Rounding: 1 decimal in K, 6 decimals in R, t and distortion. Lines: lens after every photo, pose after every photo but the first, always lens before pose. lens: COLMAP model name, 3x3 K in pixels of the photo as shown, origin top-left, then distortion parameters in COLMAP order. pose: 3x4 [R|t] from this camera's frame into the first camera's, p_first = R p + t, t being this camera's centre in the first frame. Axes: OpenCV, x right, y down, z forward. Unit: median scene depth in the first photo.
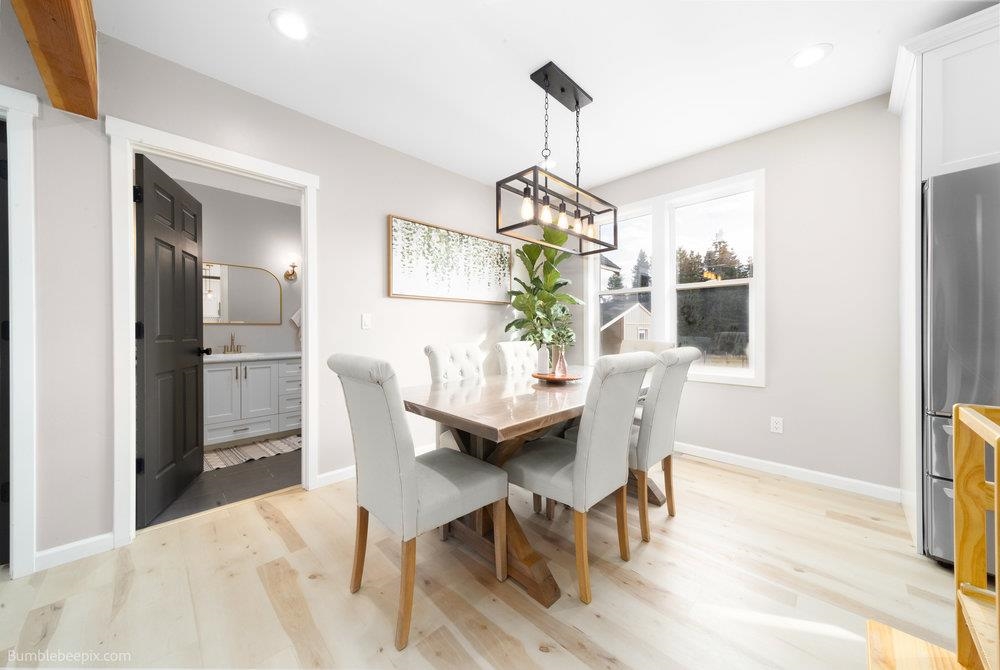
lens RADIAL K [[350.0, 0, 500.4], [0, 350.0, 329.8], [0, 0, 1]] dist [0.005592, 0.000063]
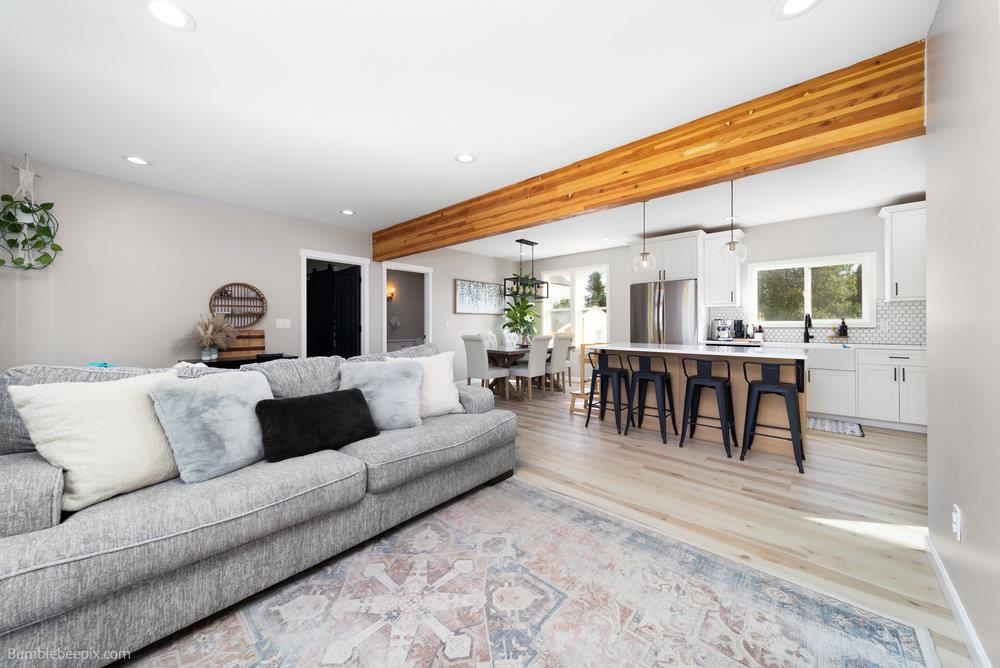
lens RADIAL K [[350.0, 0, 503.8], [0, 350.0, 328.5], [0, 0, 1]] dist [0.005592, 0.000063]
pose [[0.998151, -0.002546, 0.060735, -0.118814], [0.002504, 0.999997, 0.000766, 0.003478], [-0.060737, -0.000612, 0.998154, -1.199759]]
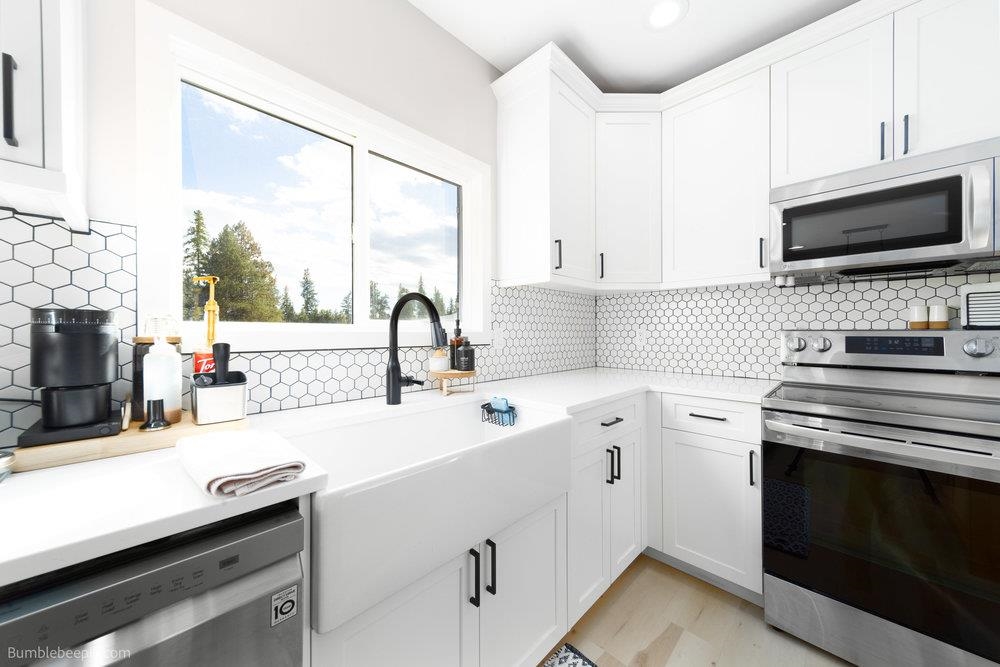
lens RADIAL K [[350.0, 0, 508.5], [0, 350.0, 330.3], [0, 0, 1]] dist [0.005592, 0.000063]
pose [[-0.011351, 0.005487, 0.999921, 0.831199], [0.008111, 0.999953, -0.005395, -0.015103], [-0.999903, 0.008049, -0.011395, 0.073060]]
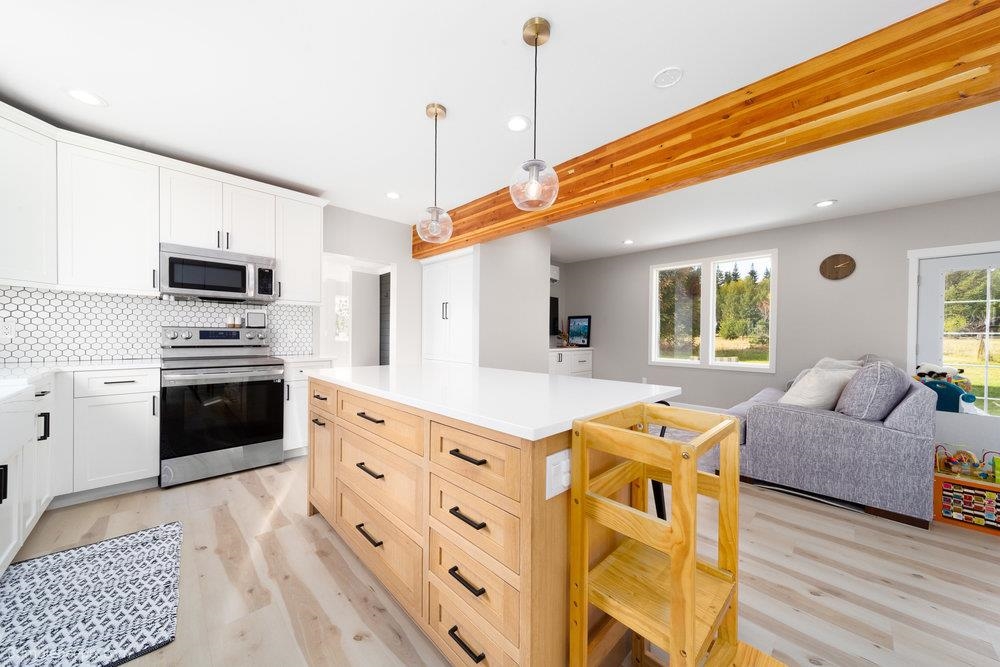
lens RADIAL K [[350.0, 0, 495.8], [0, 350.0, 339.1], [0, 0, 1]] dist [0.005592, 0.000063]
pose [[-0.999403, -0.009850, 0.033106, 0.476202], [-0.009236, 0.999783, 0.018659, -0.006641], [-0.033283, 0.018342, -0.999278, 0.536060]]
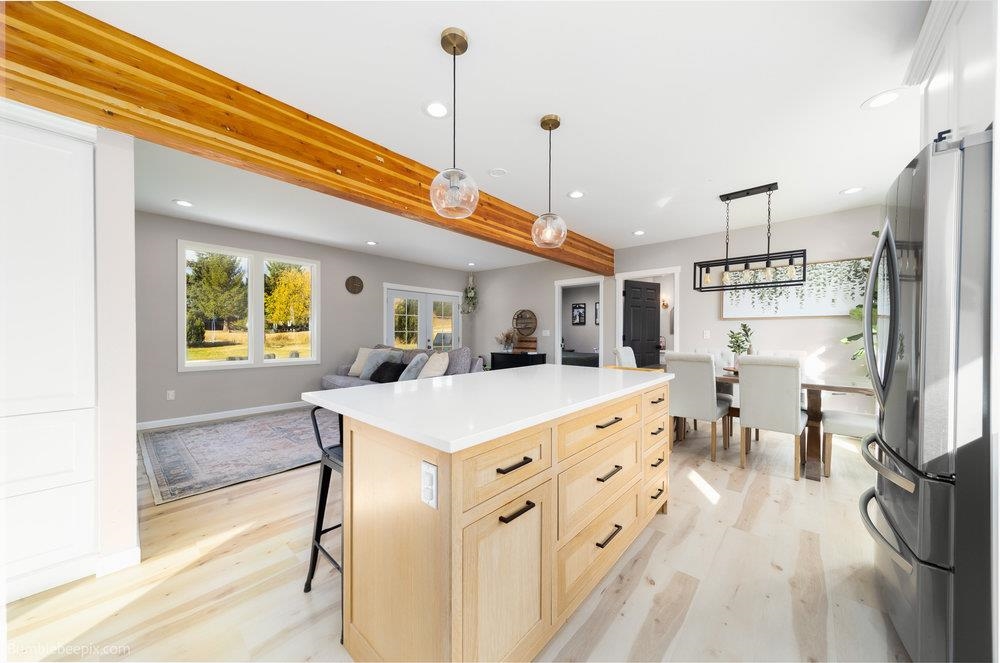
lens RADIAL K [[350.0, 0, 500.6], [0, 350.0, 335.3], [0, 0, 1]] dist [0.005592, 0.000063]
pose [[0.053983, 0.005624, -0.998526, 1.172224], [-0.013693, 0.999894, 0.004892, -0.012146], [0.998448, 0.013408, 0.054055, -0.140814]]
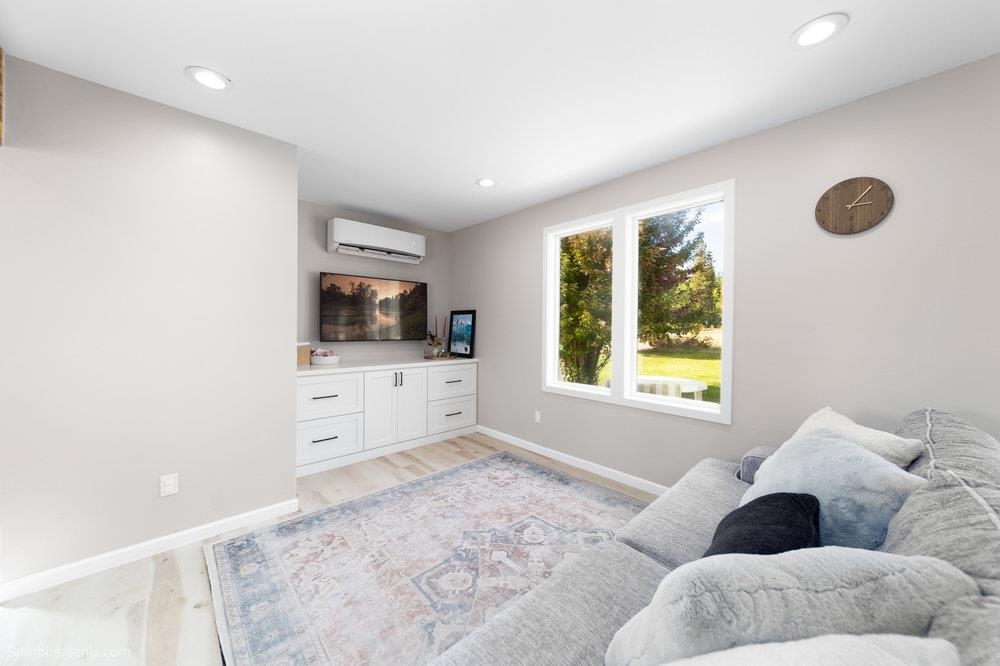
lens RADIAL K [[350.0, 0, 505.6], [0, 350.0, 330.2], [0, 0, 1]] dist [0.005592, 0.000063]
pose [[-0.999303, -0.006807, 0.036698, -0.178283], [-0.006262, 0.999869, 0.014925, -0.054613], [-0.036795, 0.014685, -0.999215, -0.192924]]
